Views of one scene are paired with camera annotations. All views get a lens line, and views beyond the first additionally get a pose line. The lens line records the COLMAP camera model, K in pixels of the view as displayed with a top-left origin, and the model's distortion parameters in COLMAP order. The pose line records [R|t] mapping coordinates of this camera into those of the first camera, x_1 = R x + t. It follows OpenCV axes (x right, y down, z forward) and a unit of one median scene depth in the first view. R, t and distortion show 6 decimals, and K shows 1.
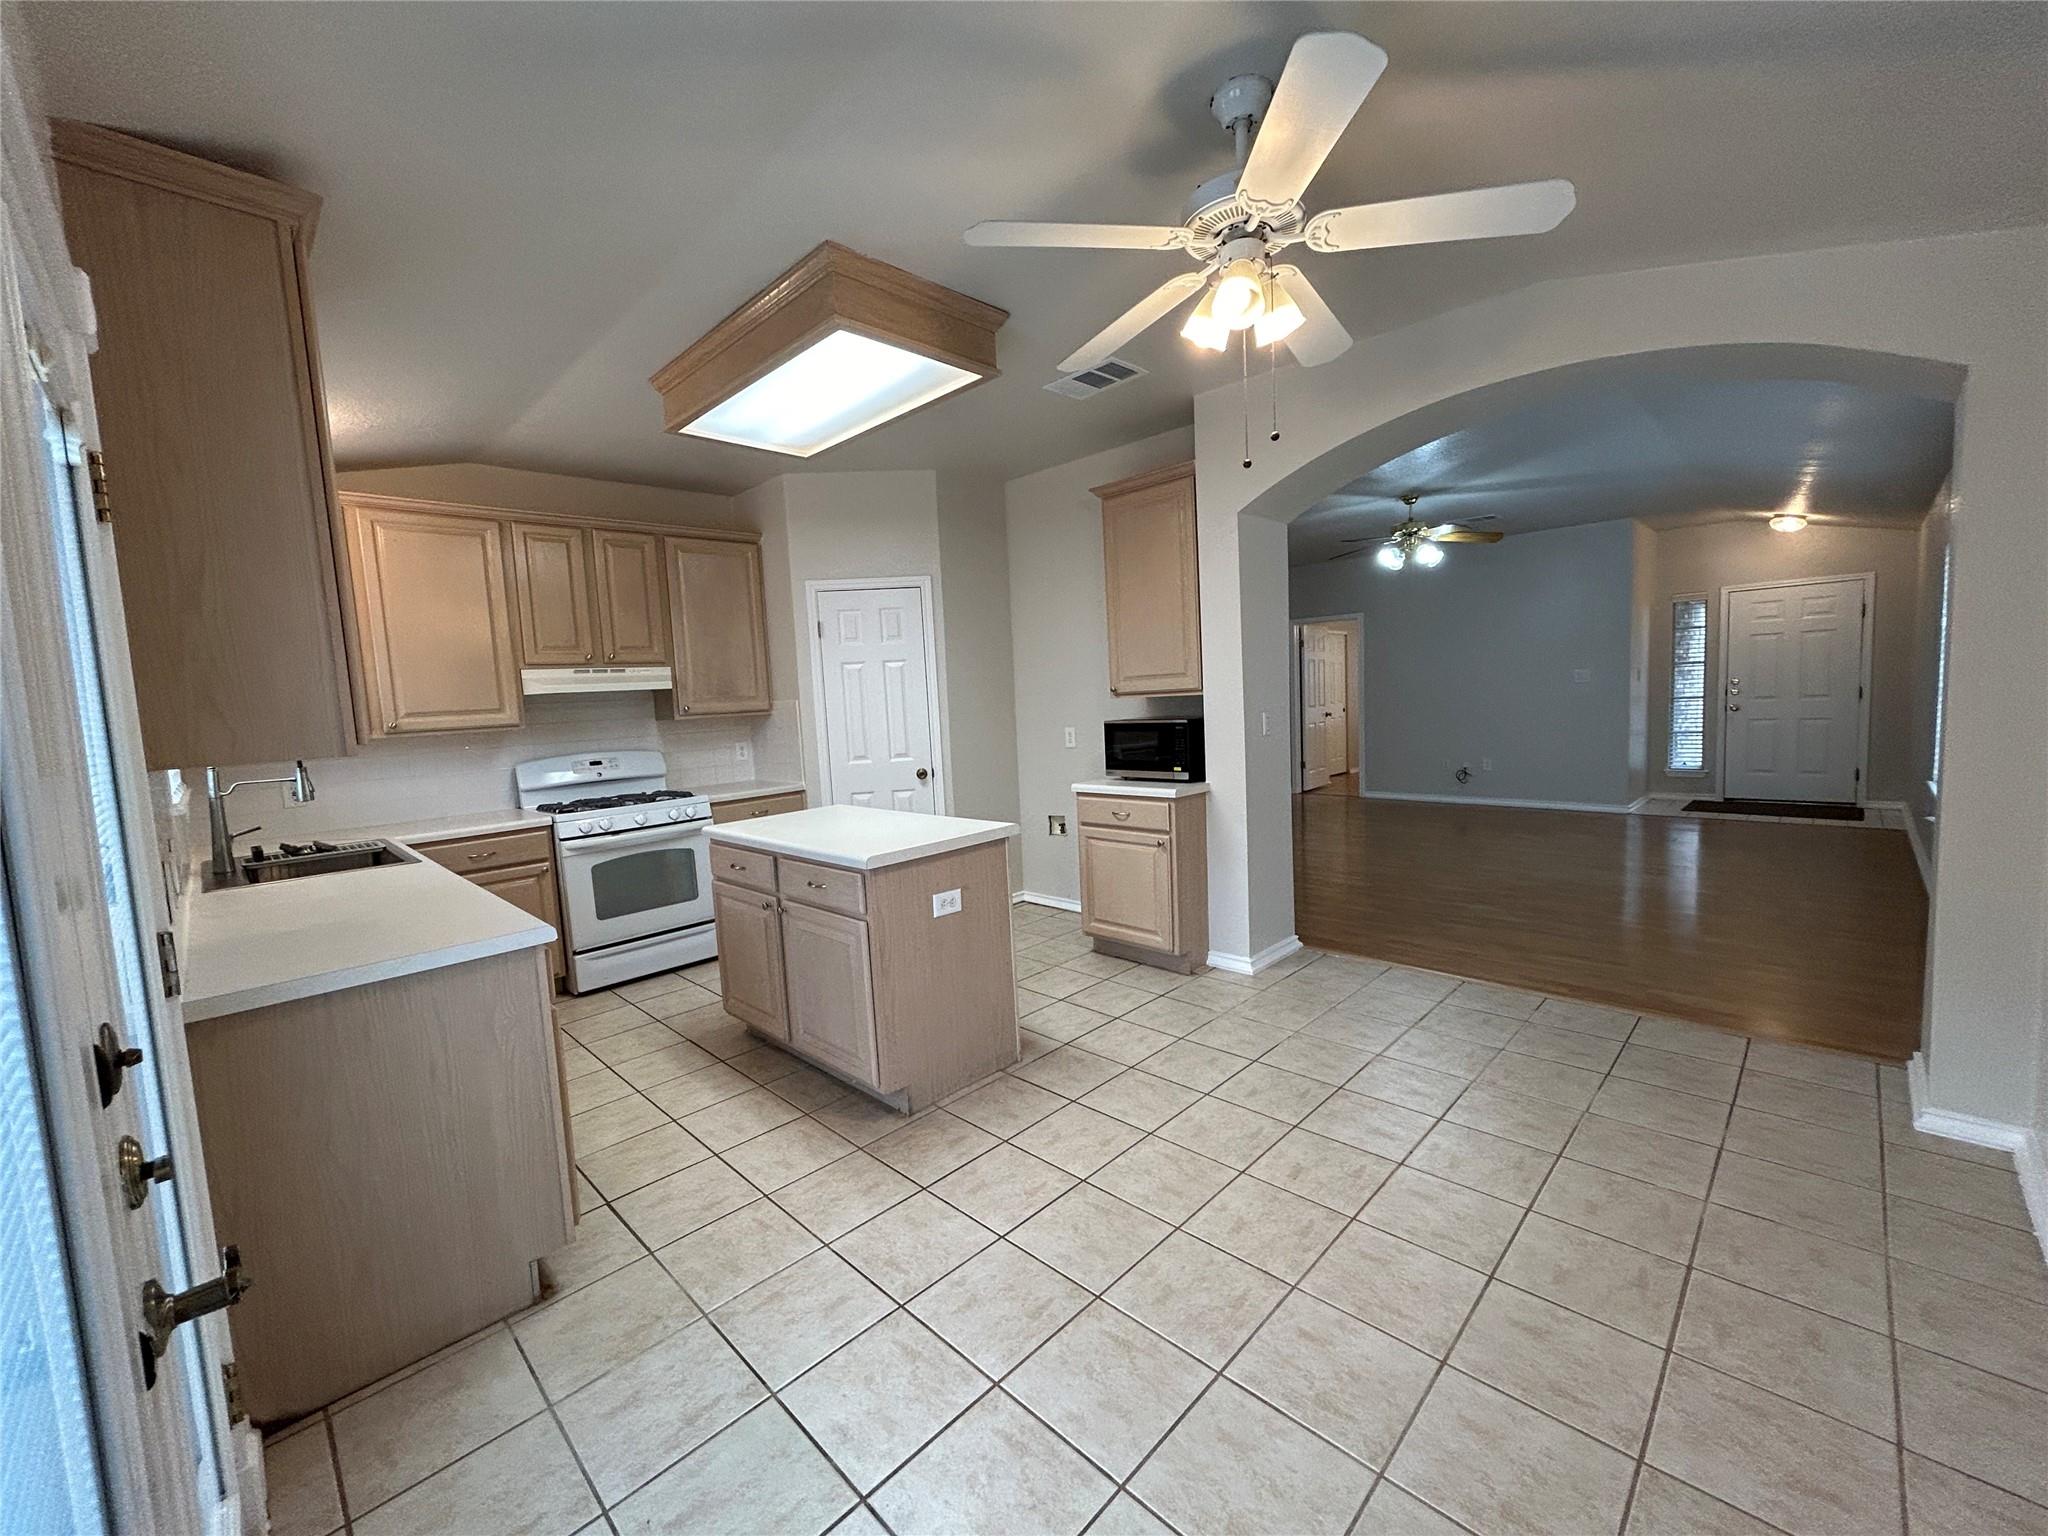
lens RADIAL K [[823.7, 0, 1026.1], [0, 823.7, 766.6], [0, 0, 1]] dist [-0.001205, -0.000078]
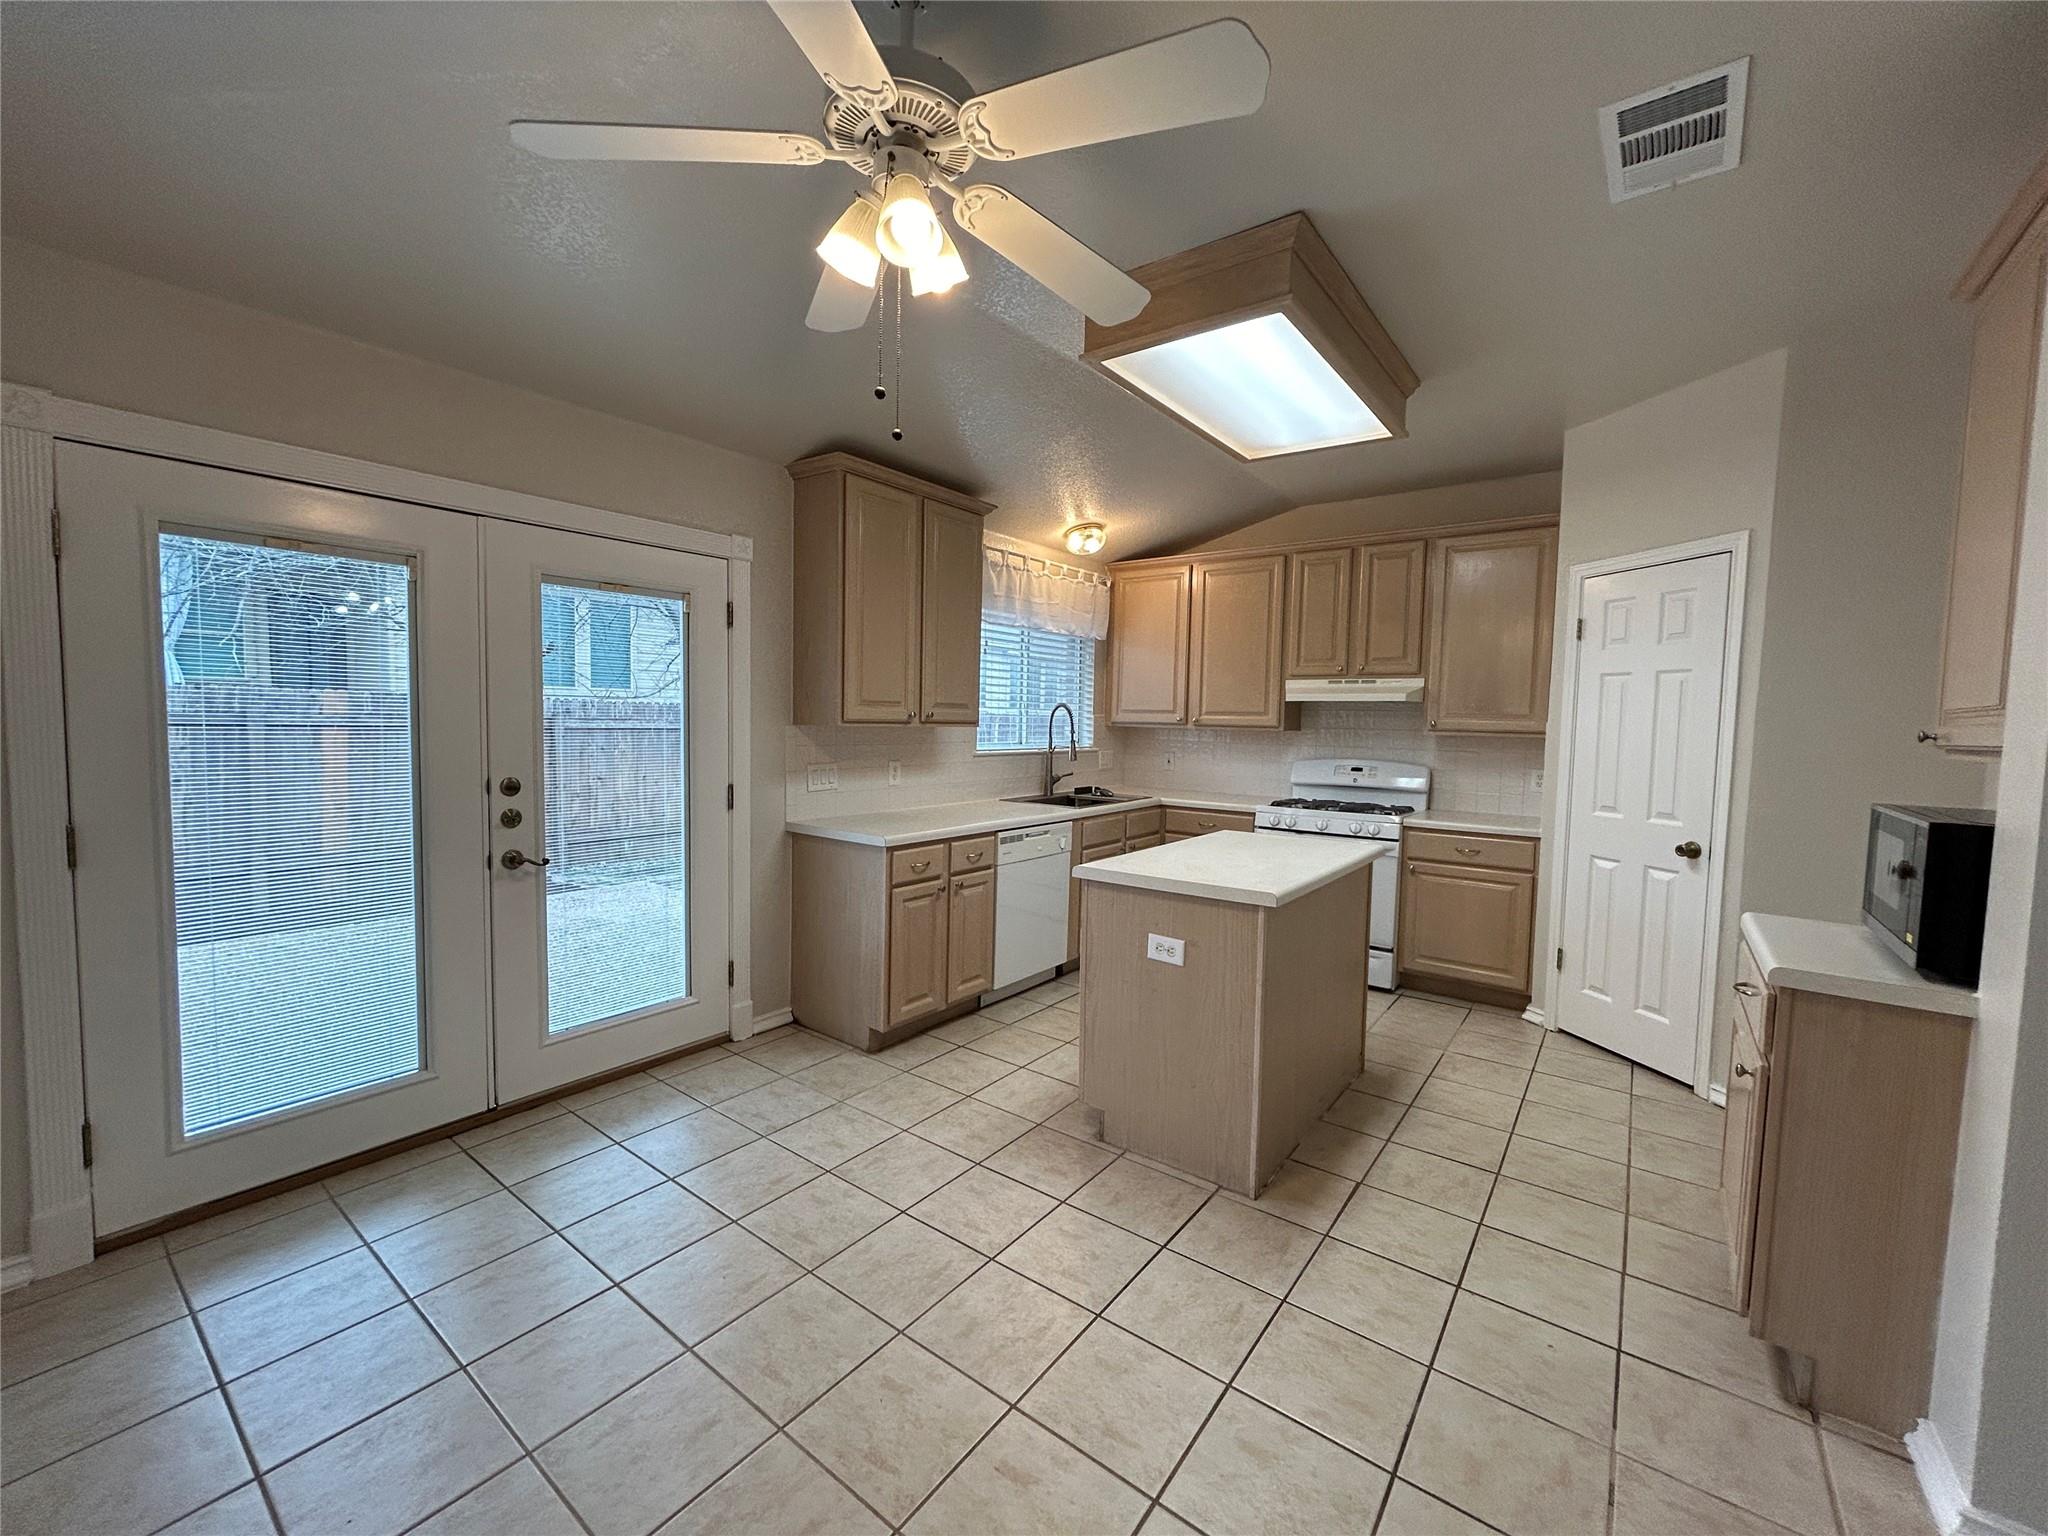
lens RADIAL K [[823.7, 0, 1025.6], [0, 823.7, 766.7], [0, 0, 1]] dist [-0.001205, -0.000078]
pose [[0.129407, 0.114017, -0.985015, 0.495518], [-0.117929, 0.988087, 0.098880, -0.066549], [0.984554, 0.103366, 0.141312, 0.472976]]
